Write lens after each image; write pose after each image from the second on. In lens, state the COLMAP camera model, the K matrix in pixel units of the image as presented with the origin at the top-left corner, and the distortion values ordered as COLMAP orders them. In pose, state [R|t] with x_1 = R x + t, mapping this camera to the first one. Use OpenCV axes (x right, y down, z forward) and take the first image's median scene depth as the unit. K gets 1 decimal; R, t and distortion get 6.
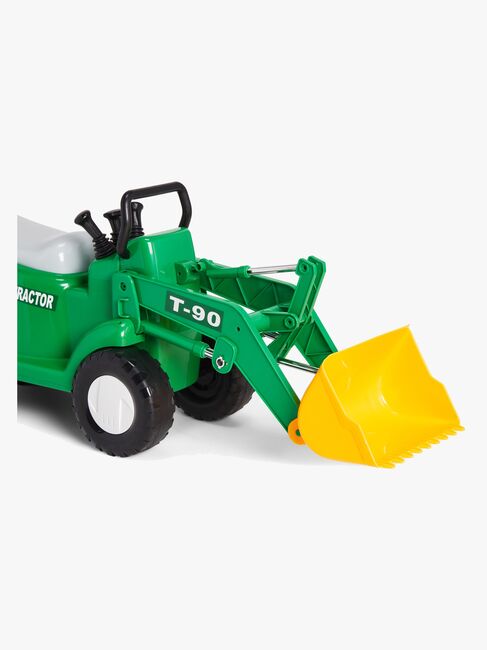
lens RADIAL K [[1316.6, 0, 243.5], [0, 1316.6, 325.0], [0, 0, 1]] dist [-0.058493, -0.016958]
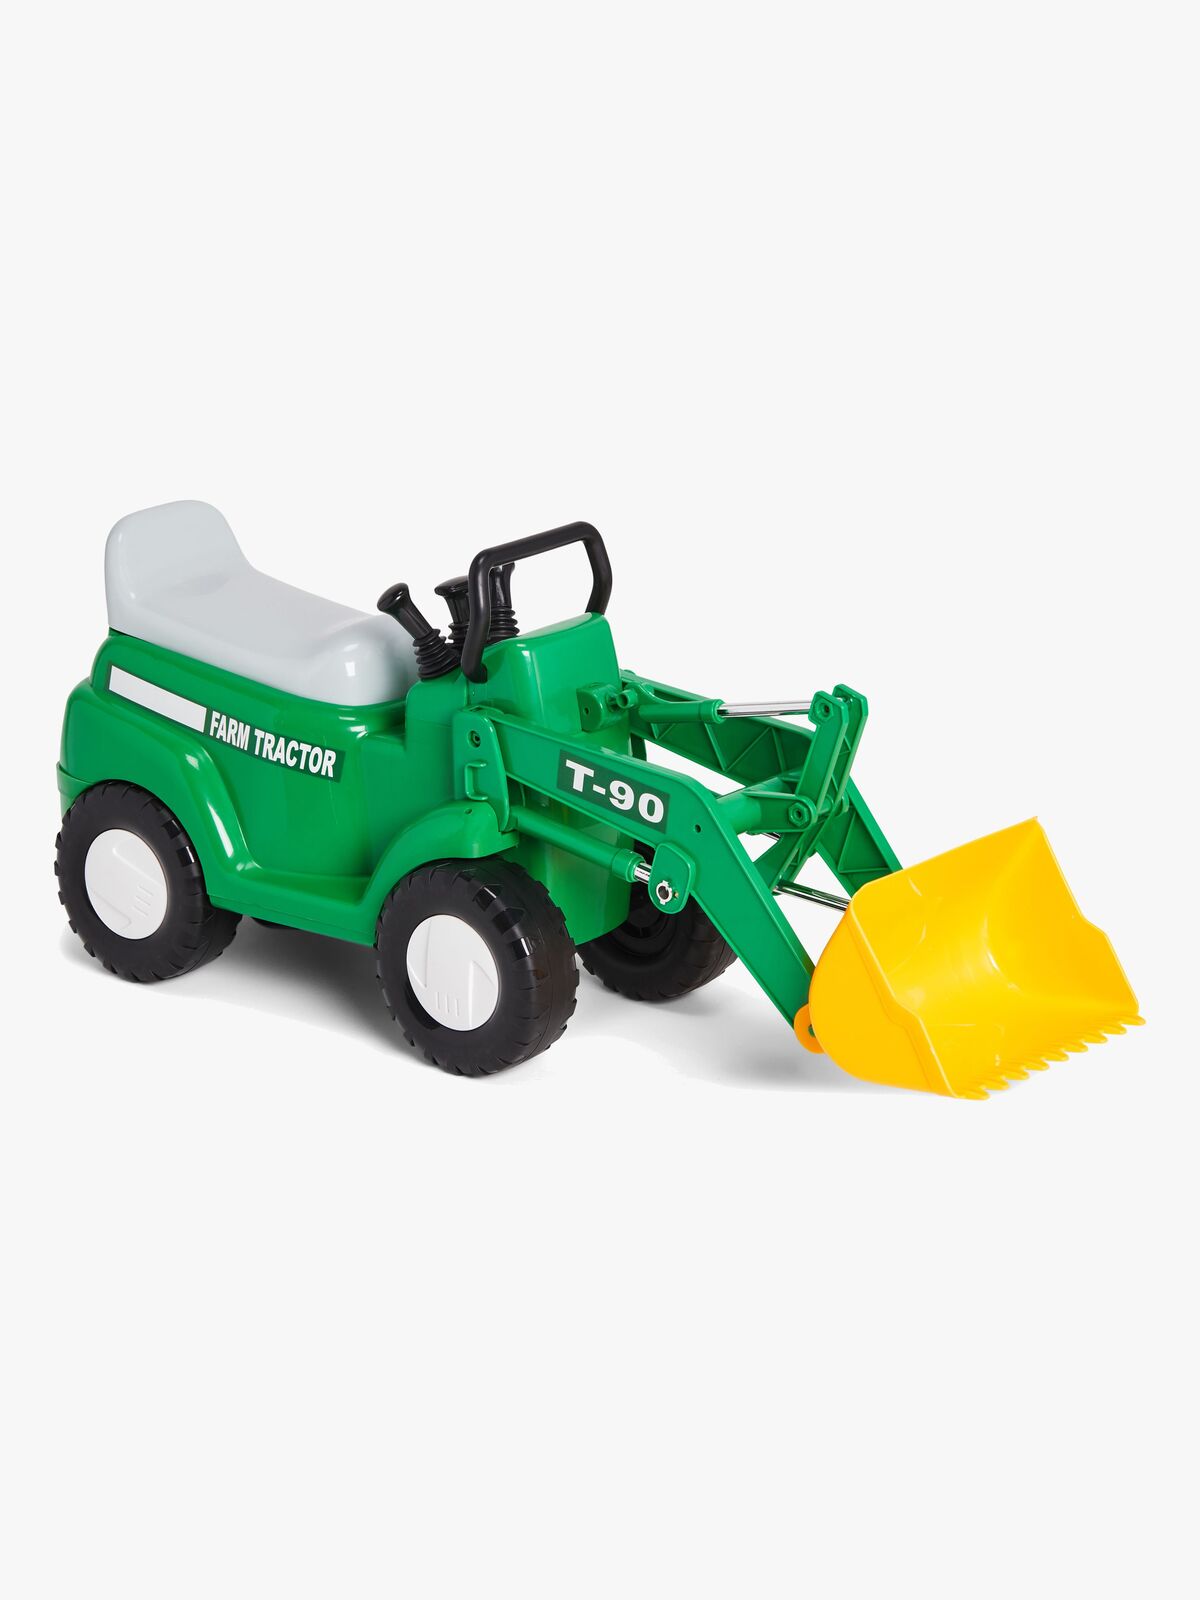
lens RADIAL K [[3240.9, 0, 600.0], [0, 3240.9, 800.0], [0, 0, 1]] dist [-0.058493, -0.016958]
pose [[0.998516, -0.003049, -0.054368, 0.024180], [0.004108, 0.999804, 0.019379, -0.029499], [0.054298, -0.019574, 0.998333, -0.240622]]
